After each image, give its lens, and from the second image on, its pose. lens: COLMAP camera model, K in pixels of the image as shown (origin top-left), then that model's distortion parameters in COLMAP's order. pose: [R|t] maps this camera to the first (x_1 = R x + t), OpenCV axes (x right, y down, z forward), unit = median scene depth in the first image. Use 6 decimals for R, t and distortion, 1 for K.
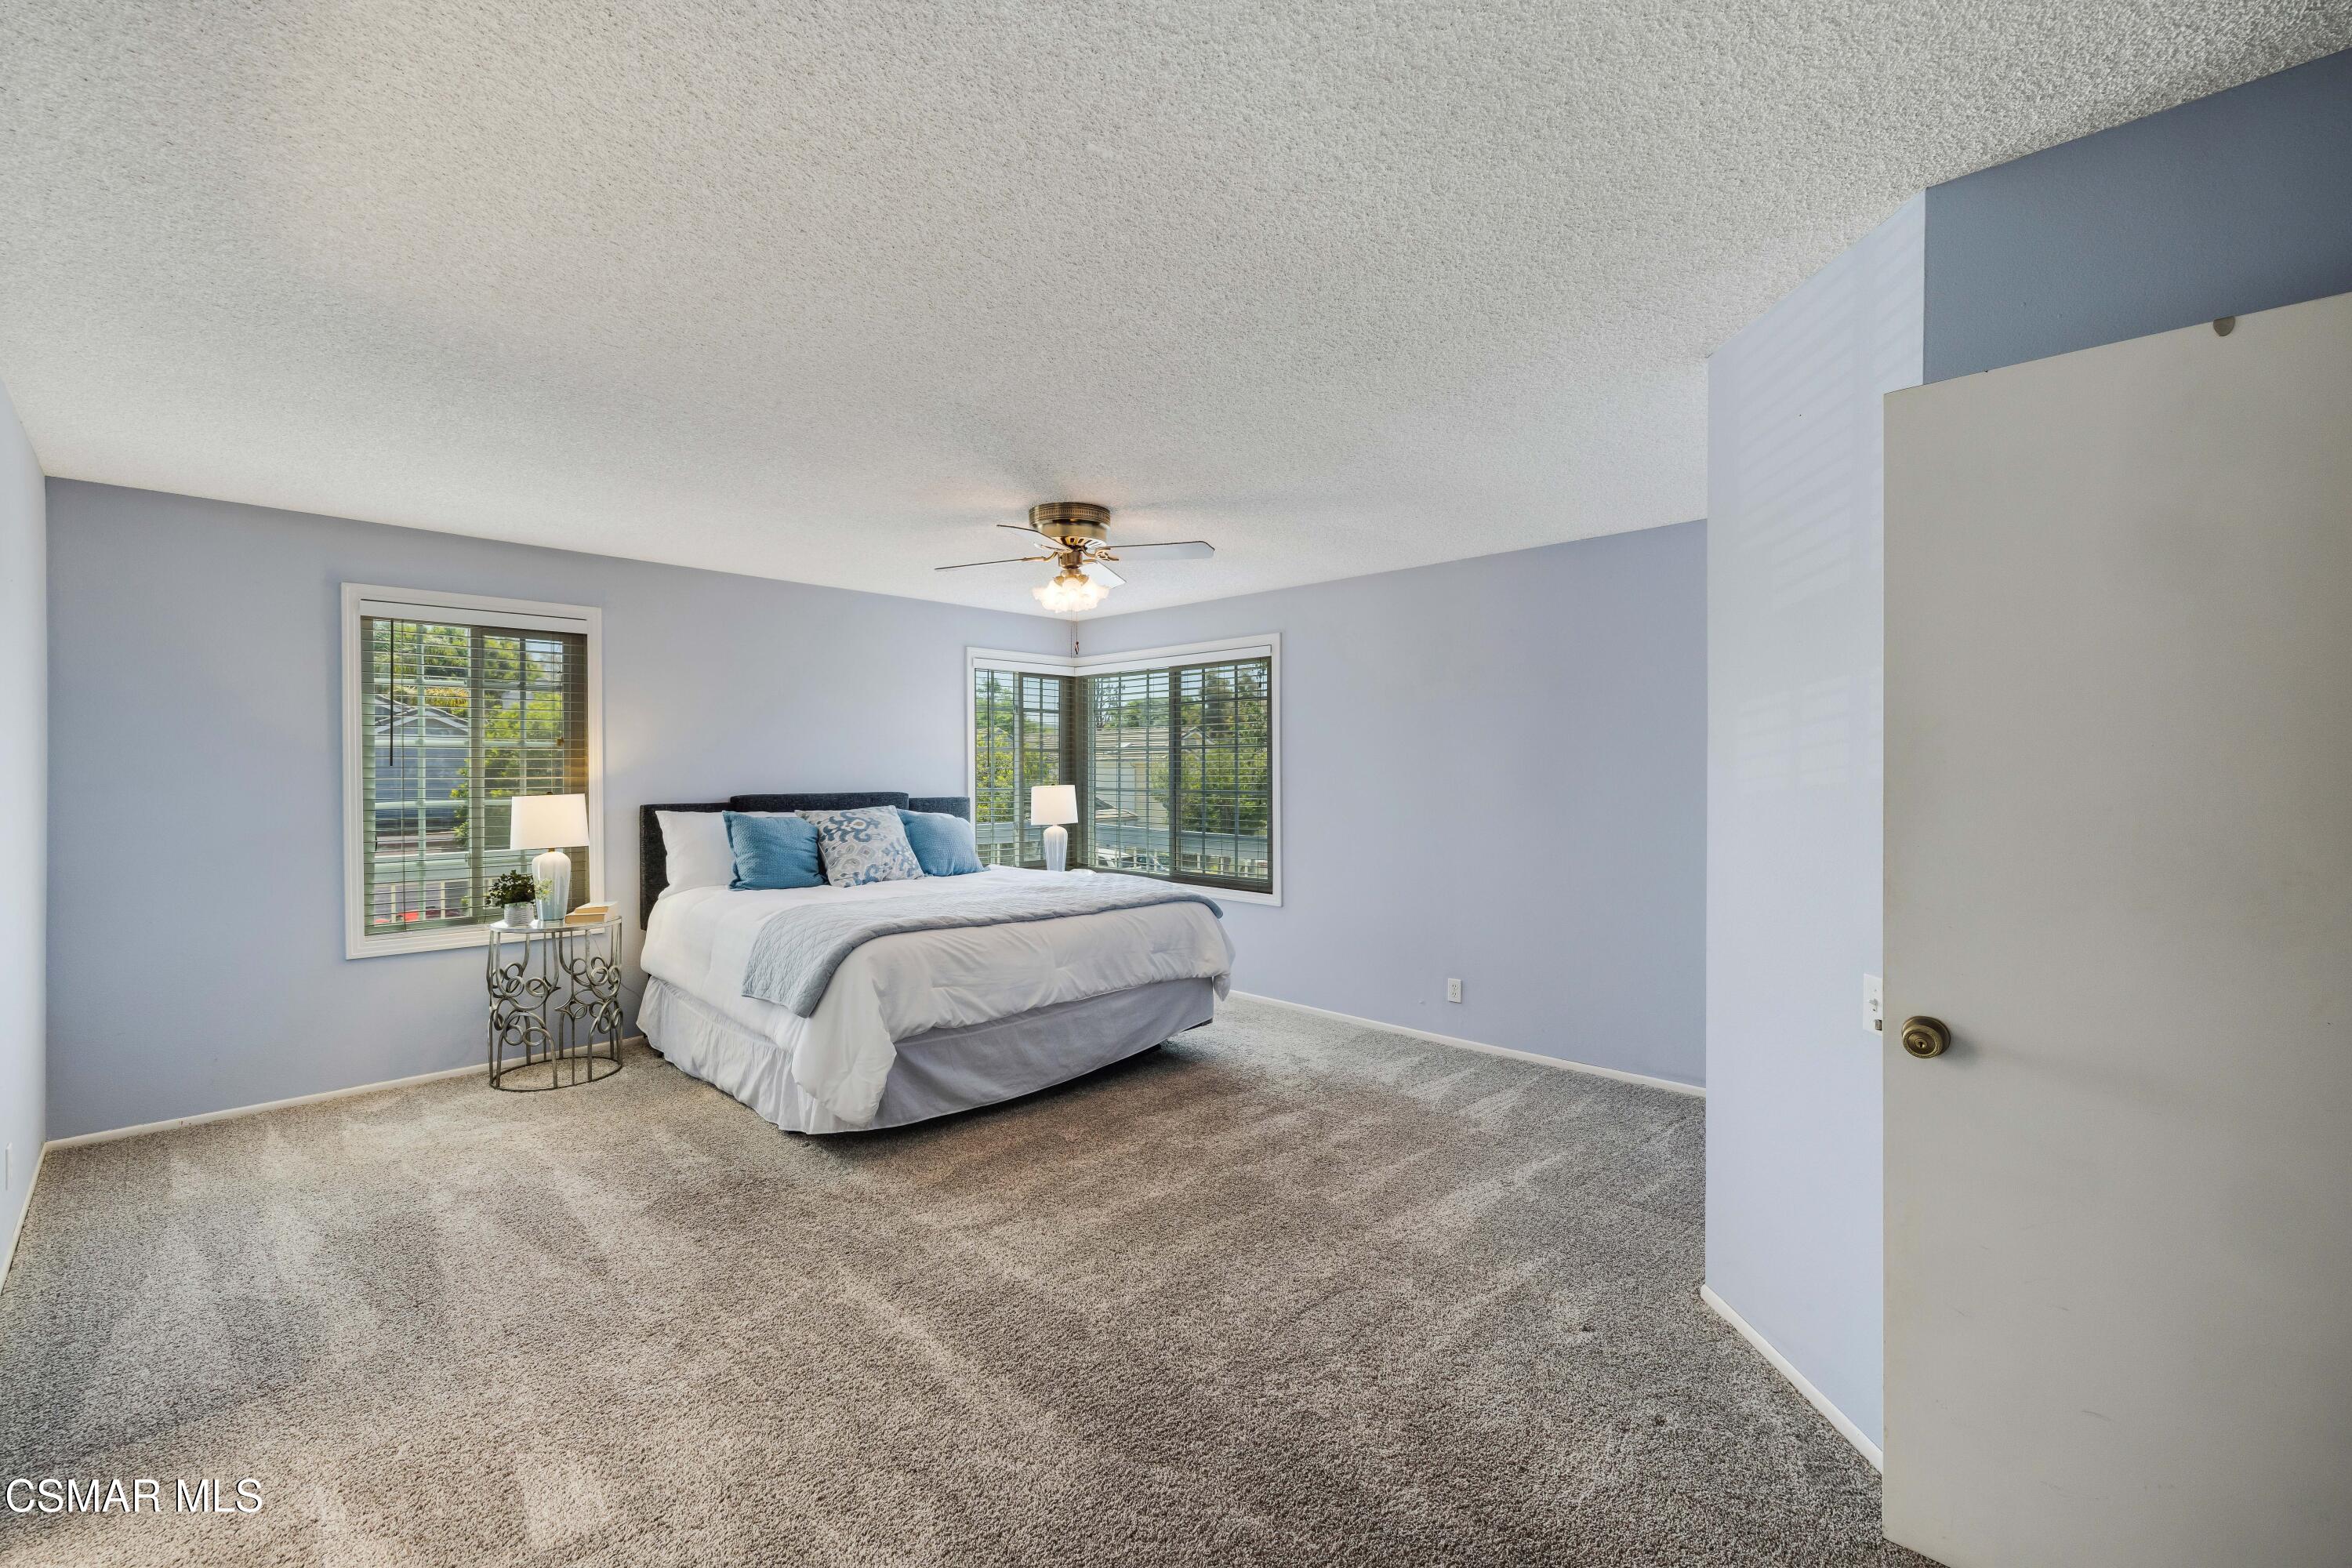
lens RADIAL K [[991.5, 0, 1165.2], [0, 991.5, 775.8], [0, 0, 1]] dist [0.000740, -0.000122]
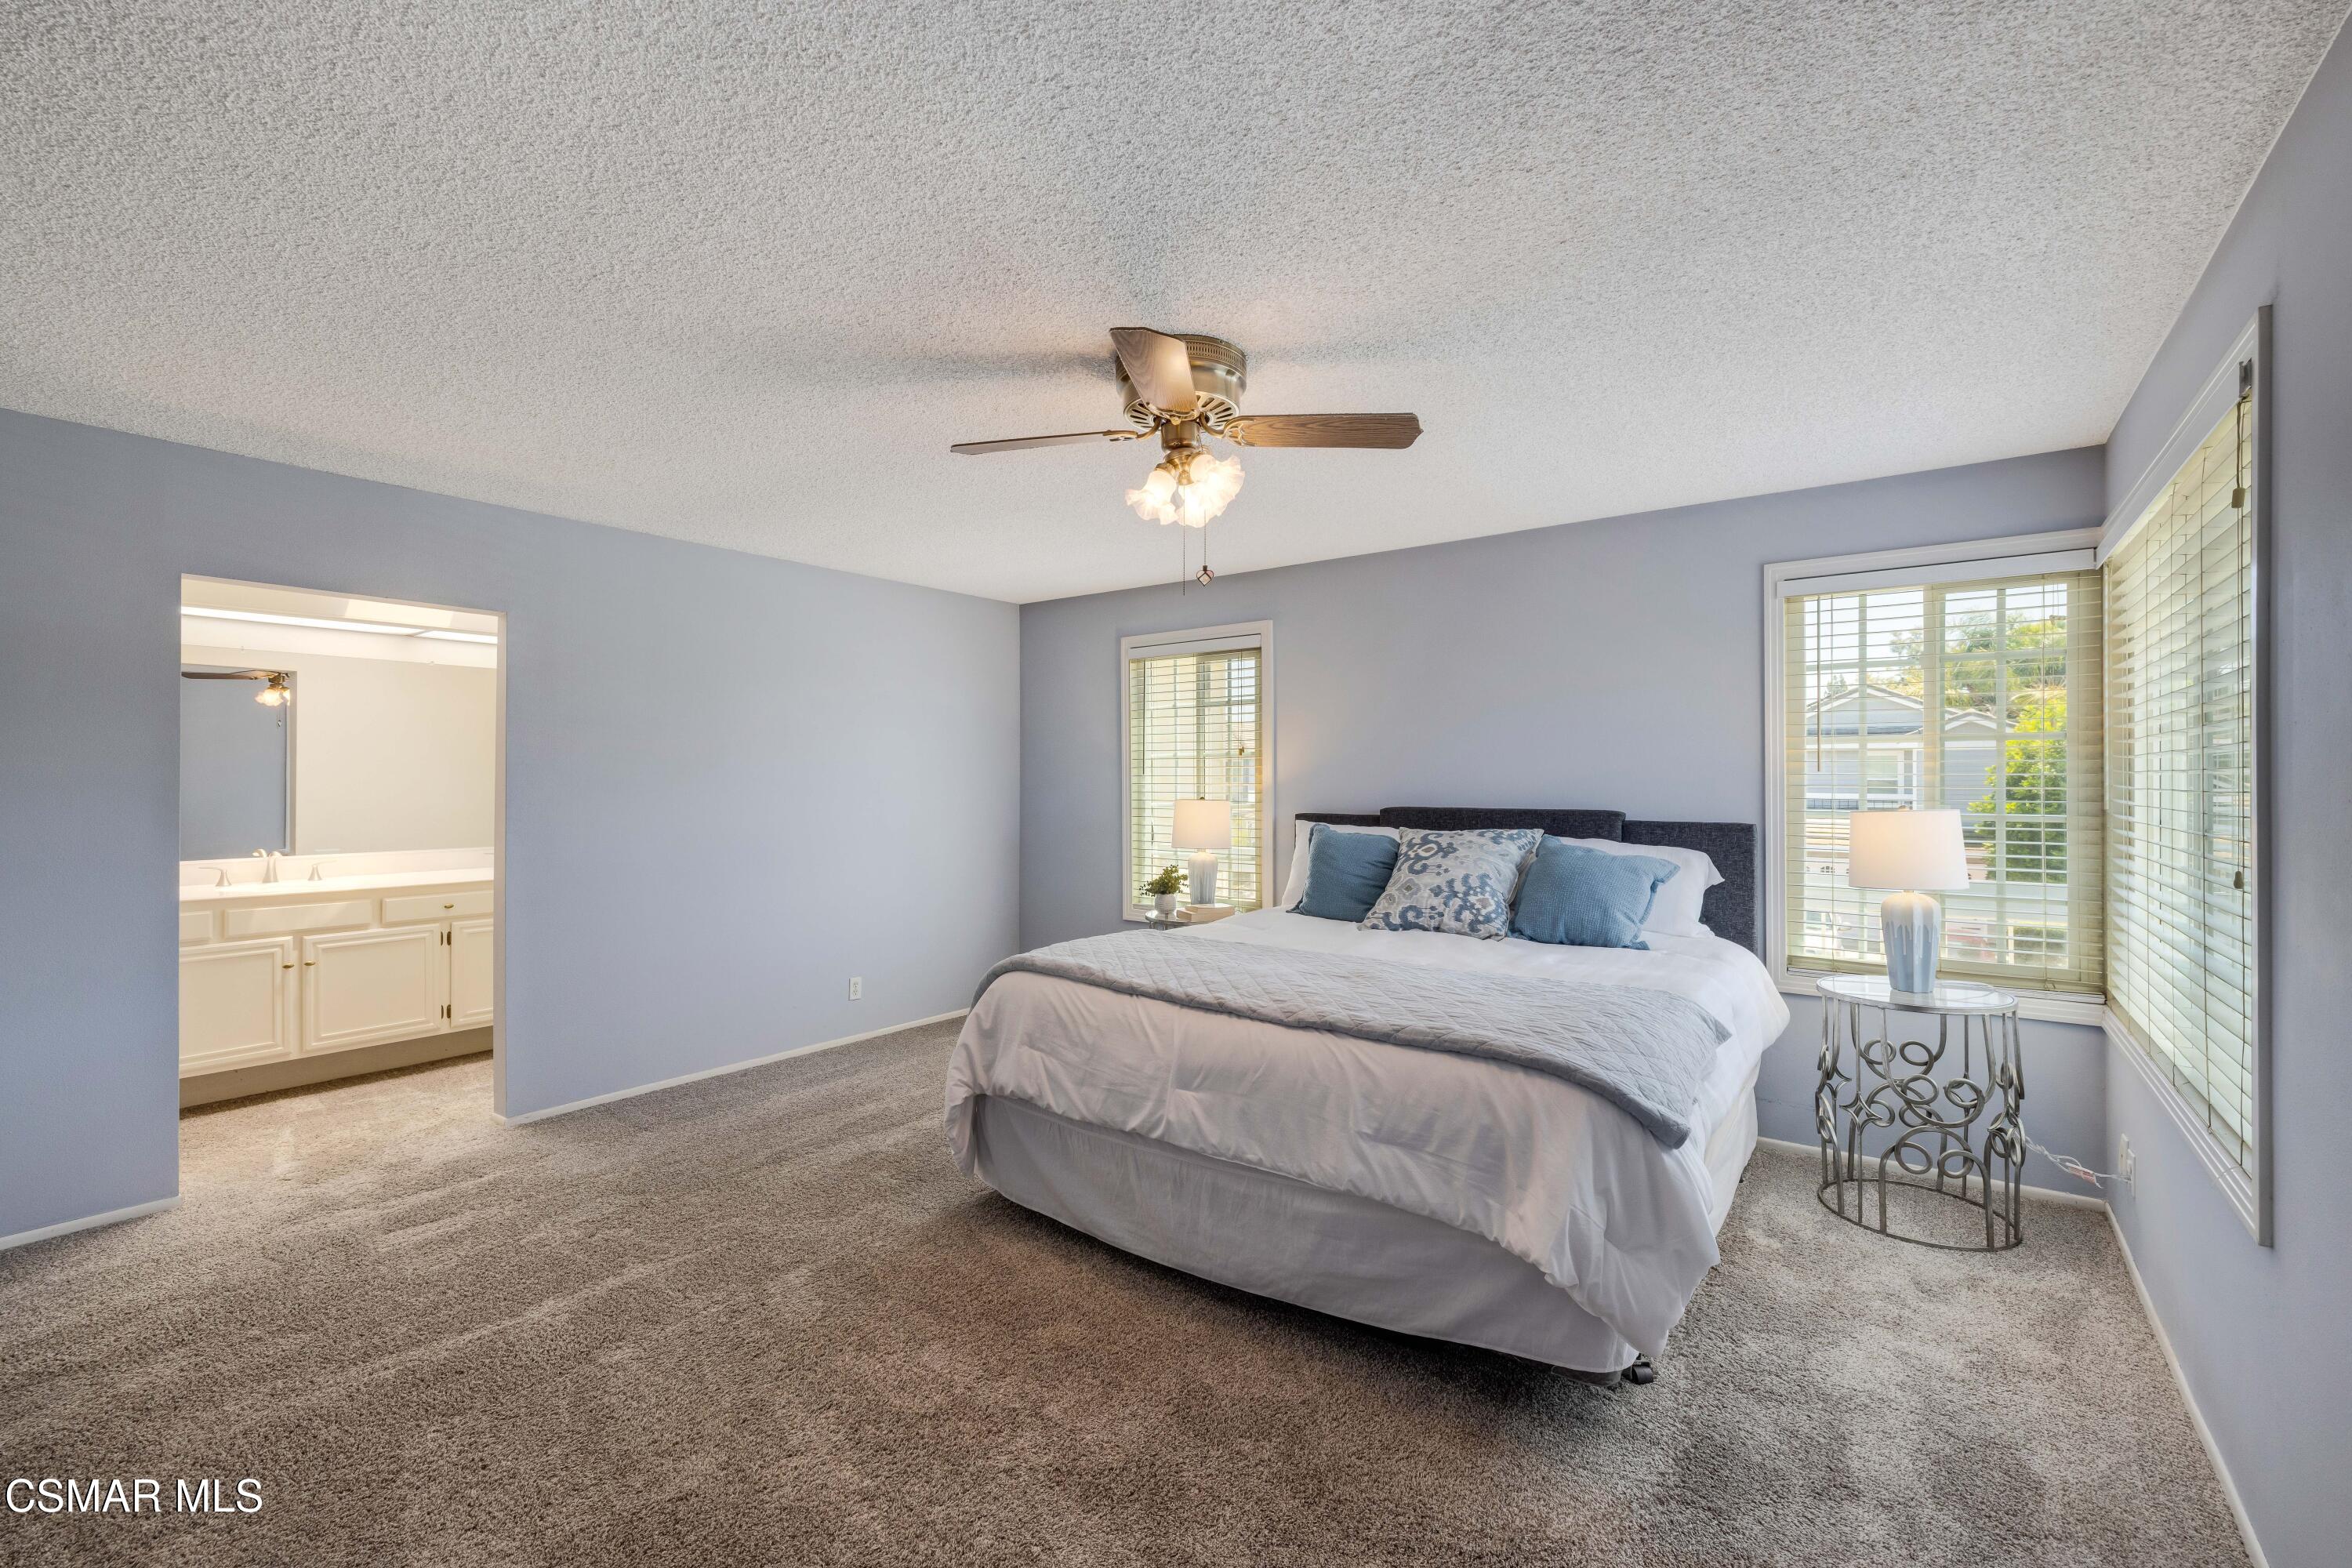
lens RADIAL K [[991.5, 0, 1165.2], [0, 991.5, 775.8], [0, 0, 1]] dist [0.000740, -0.000122]
pose [[0.125237, -0.004713, -0.992116, 0.470692], [-0.006266, 0.999965, -0.005541, -0.001700], [0.992107, 0.006910, 0.125203, 0.828481]]
